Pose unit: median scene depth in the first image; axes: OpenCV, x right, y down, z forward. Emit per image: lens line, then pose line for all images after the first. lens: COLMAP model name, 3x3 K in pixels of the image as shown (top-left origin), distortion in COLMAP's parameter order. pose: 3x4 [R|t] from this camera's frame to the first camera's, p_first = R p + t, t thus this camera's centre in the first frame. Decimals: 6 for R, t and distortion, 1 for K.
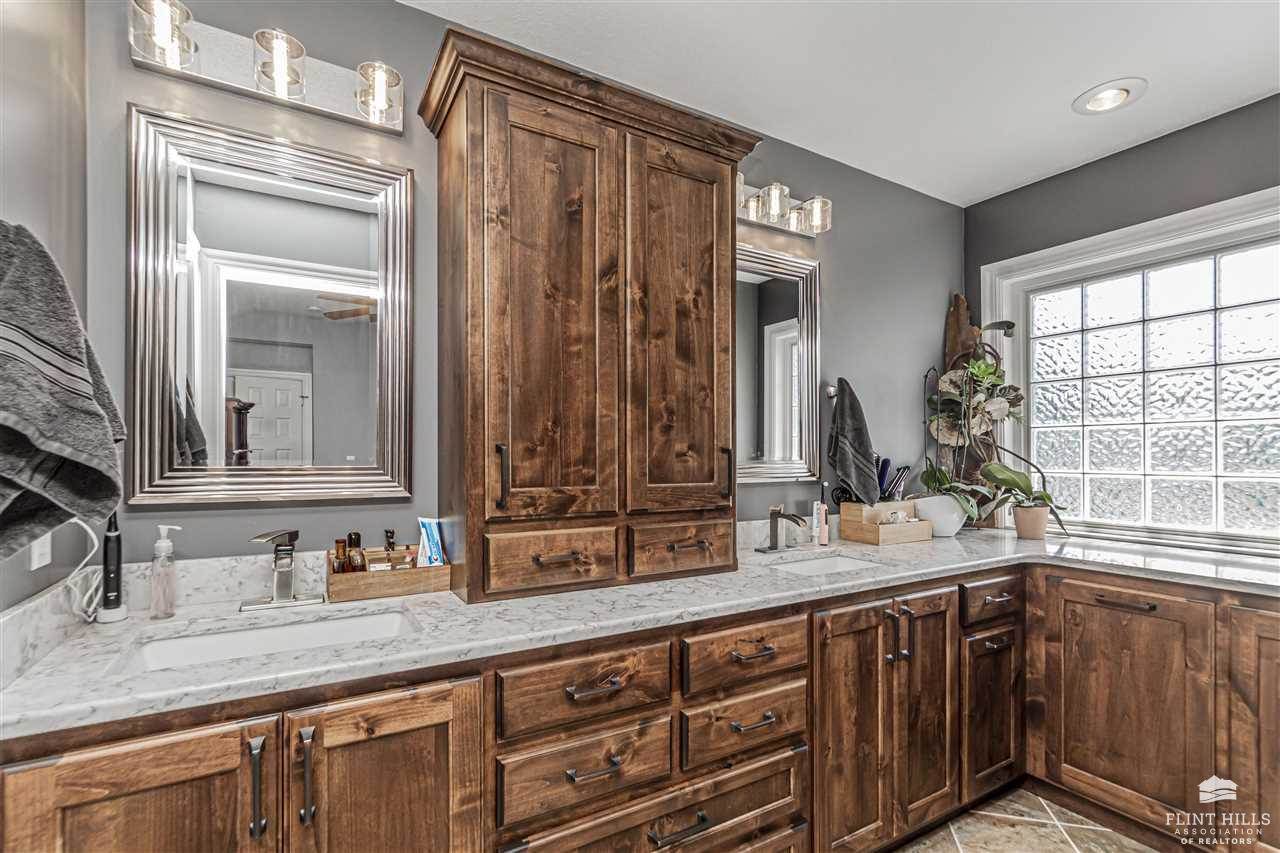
lens RADIAL K [[566.3, 0, 635.5], [0, 566.3, 452.4], [0, 0, 1]] dist [-0.020212, -0.000103]
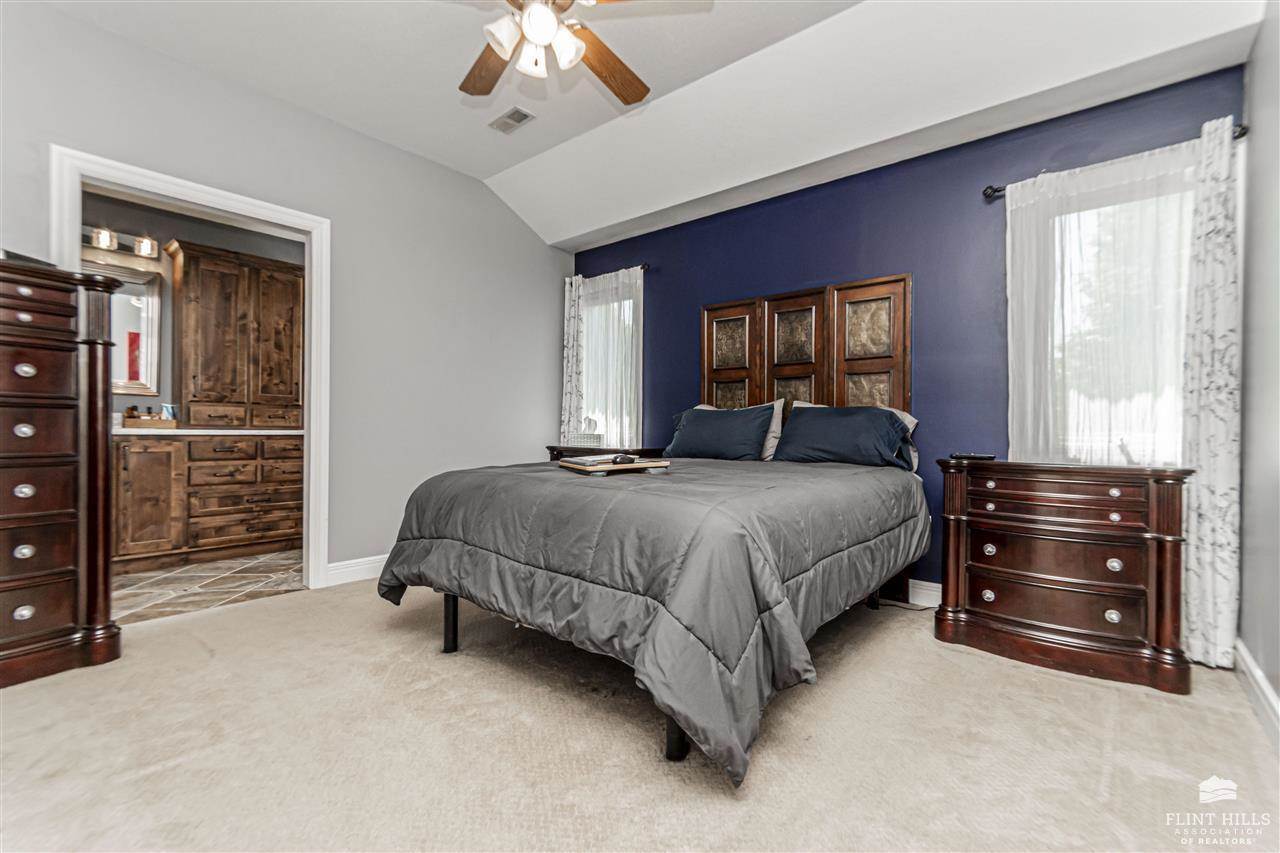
lens RADIAL K [[566.3, 0, 634.3], [0, 566.3, 429.9], [0, 0, 1]] dist [-0.020212, -0.000103]
pose [[0.944944, 0.014274, 0.326920, 0.920164], [-0.017272, 0.999831, 0.006269, 0.197685], [-0.326776, -0.011570, 0.945031, -2.368593]]
